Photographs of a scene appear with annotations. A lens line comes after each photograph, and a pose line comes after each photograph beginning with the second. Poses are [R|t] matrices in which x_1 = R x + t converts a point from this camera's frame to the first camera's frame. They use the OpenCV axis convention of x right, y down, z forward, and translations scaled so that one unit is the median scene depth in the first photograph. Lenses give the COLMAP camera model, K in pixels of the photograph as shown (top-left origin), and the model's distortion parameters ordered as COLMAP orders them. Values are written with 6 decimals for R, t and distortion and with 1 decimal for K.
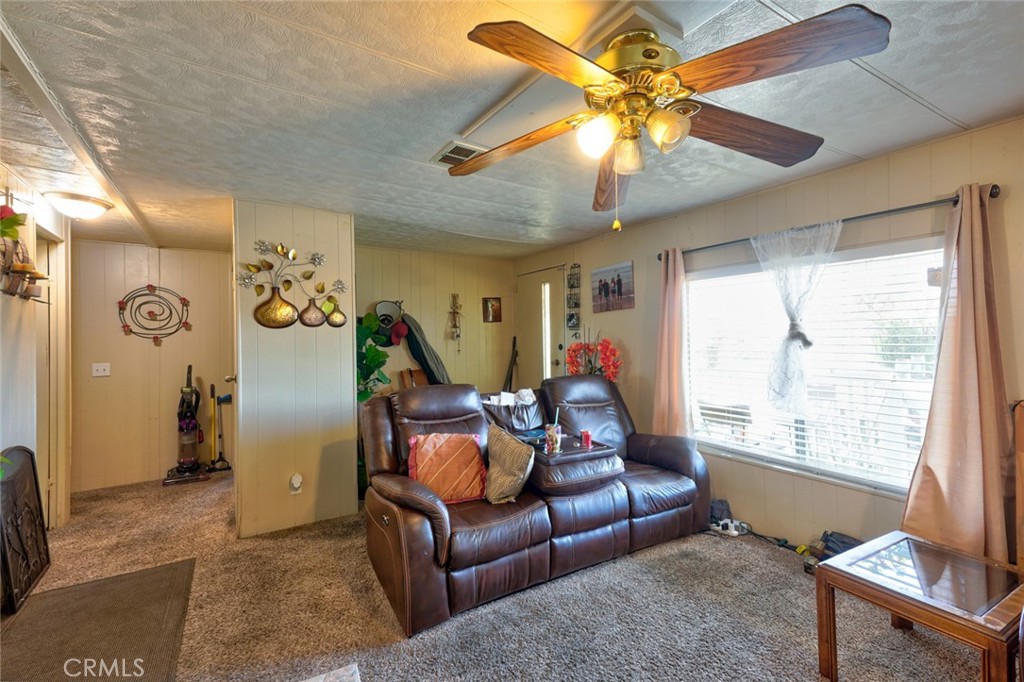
lens RADIAL K [[460.0, 0, 506.7], [0, 460.0, 331.5], [0, 0, 1]] dist [0.031841, 0.000180]
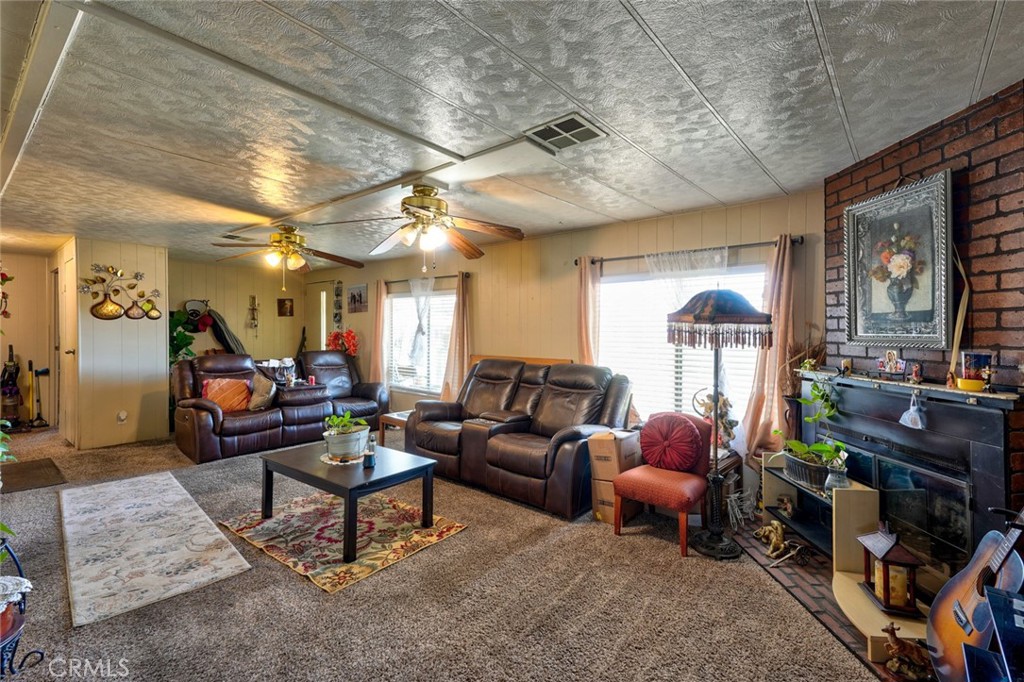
lens RADIAL K [[460.0, 0, 512.6], [0, 460.0, 330.1], [0, 0, 1]] dist [0.031841, 0.000180]
pose [[0.947808, 0.014663, 0.318505, 0.306132], [-0.020481, 0.999679, 0.014925, -0.023881], [-0.318184, -0.020669, 0.947804, -0.978202]]
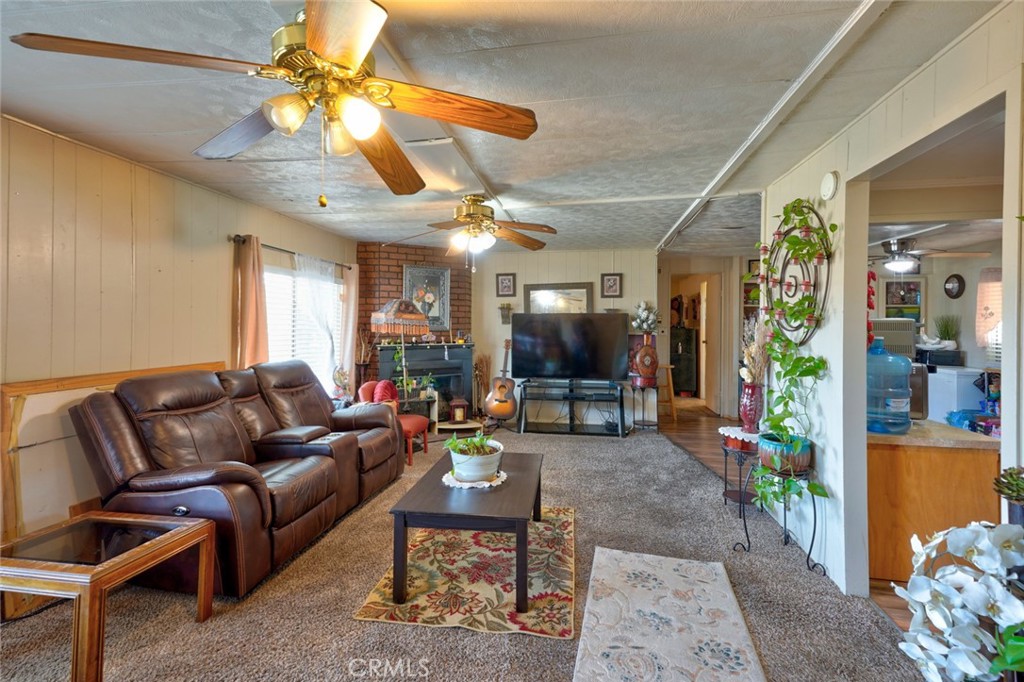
lens RADIAL K [[460.0, 0, 514.2], [0, 460.0, 318.9], [0, 0, 1]] dist [0.031841, 0.000180]
pose [[-0.754768, 0.015424, 0.655811, -0.304055], [-0.010328, 0.999320, -0.035389, 0.016133], [-0.655911, -0.033483, -0.754095, 0.660004]]
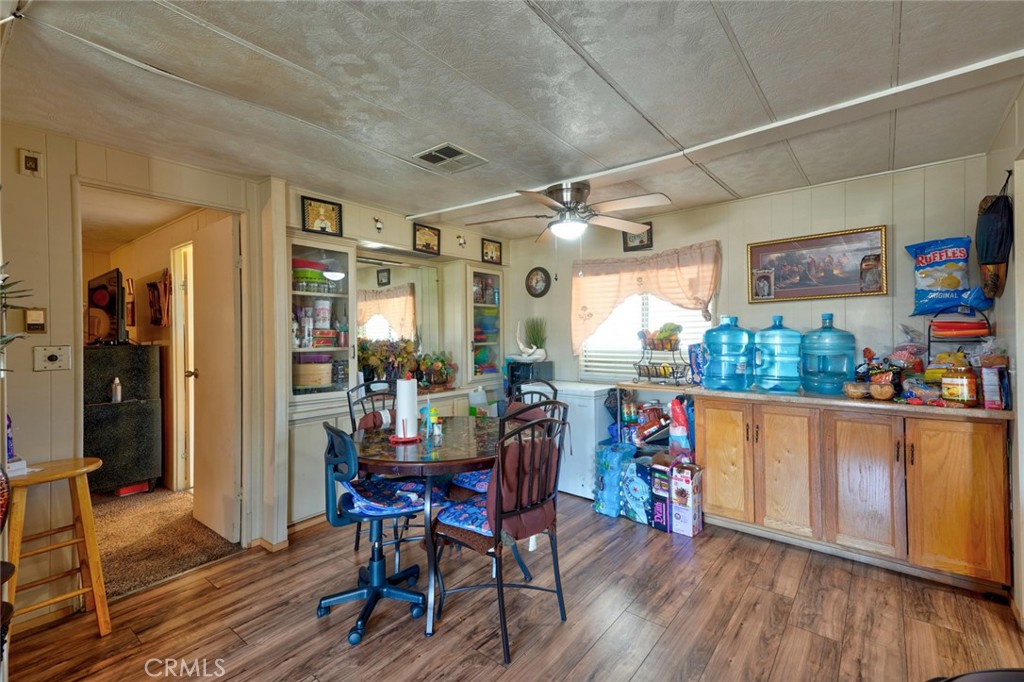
lens RADIAL K [[460.0, 0, 518.8], [0, 460.0, 334.4], [0, 0, 1]] dist [0.031841, 0.000180]
pose [[-0.940175, 0.026071, -0.339693, 0.183038], [0.033430, 0.999316, -0.015828, -0.007826], [0.339048, -0.026237, -0.940403, -0.543716]]
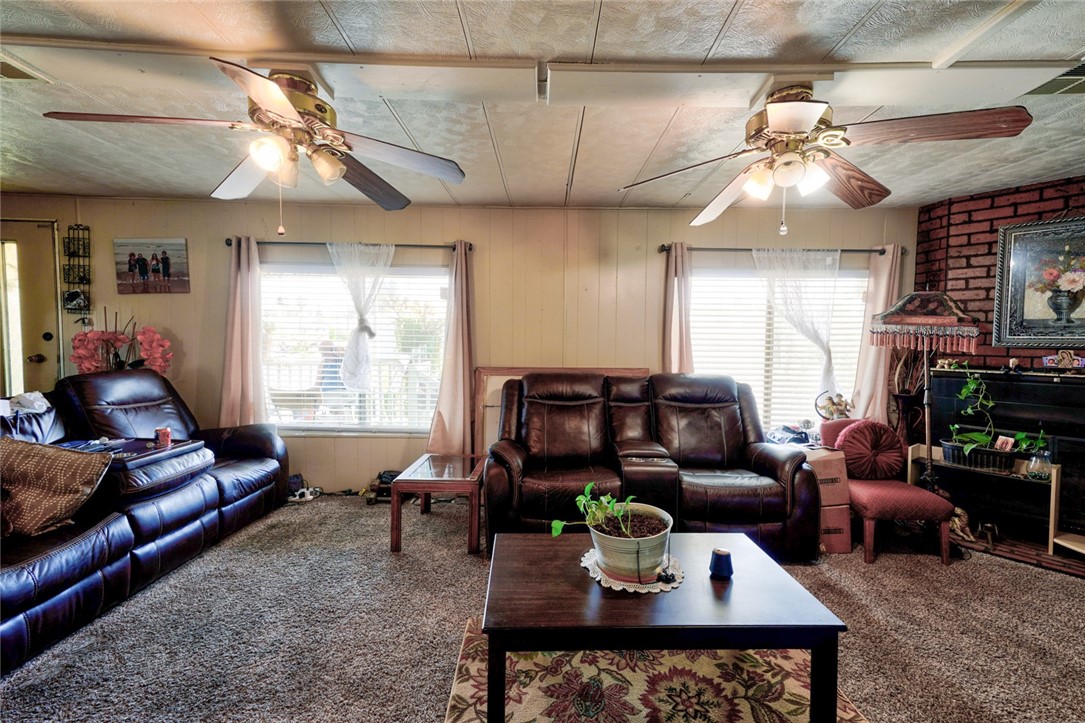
lens RADIAL K [[487.4, 0, 555.4], [0, 487.4, 354.0], [0, 0, 1]] dist [0.031841, 0.000180]
pose [[0.514258, -0.020033, 0.857401, -0.230425], [-0.031407, 0.998617, 0.042171, 0.005115], [-0.857060, -0.048615, 0.512918, -0.127310]]
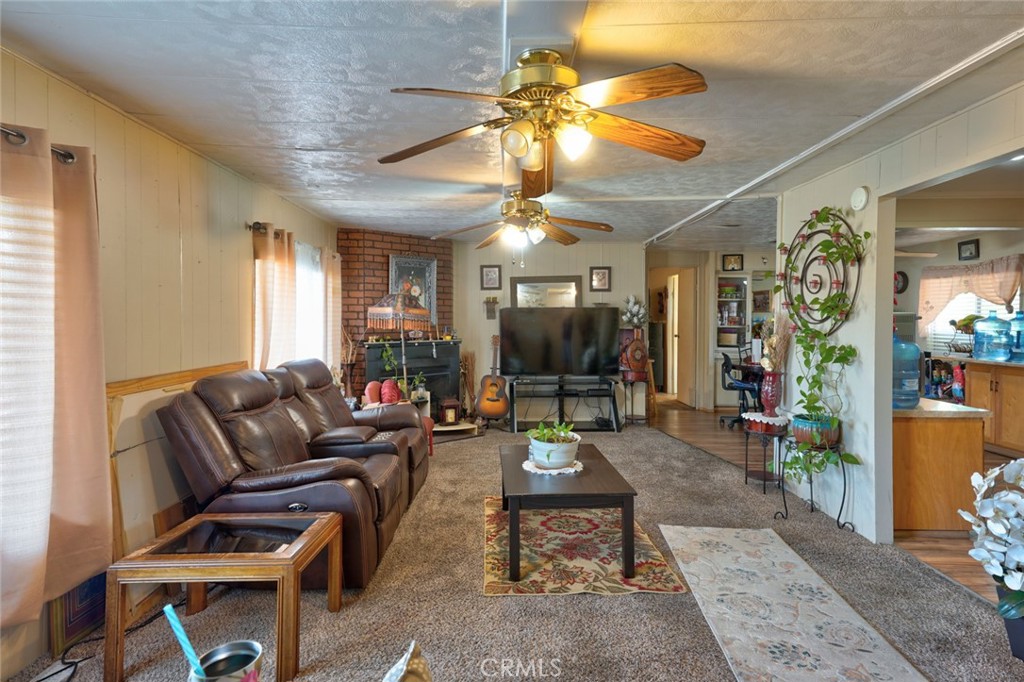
lens RADIAL K [[522.1, 0, 515.5], [0, 522.1, 318.9], [0, 0, 1]] dist [0.046590, -0.004740]
pose [[-0.857822, 0.011696, 0.513813, -0.151548], [-0.001283, 0.999689, -0.024896, 0.021693], [-0.513945, -0.022016, -0.857541, 0.953861]]
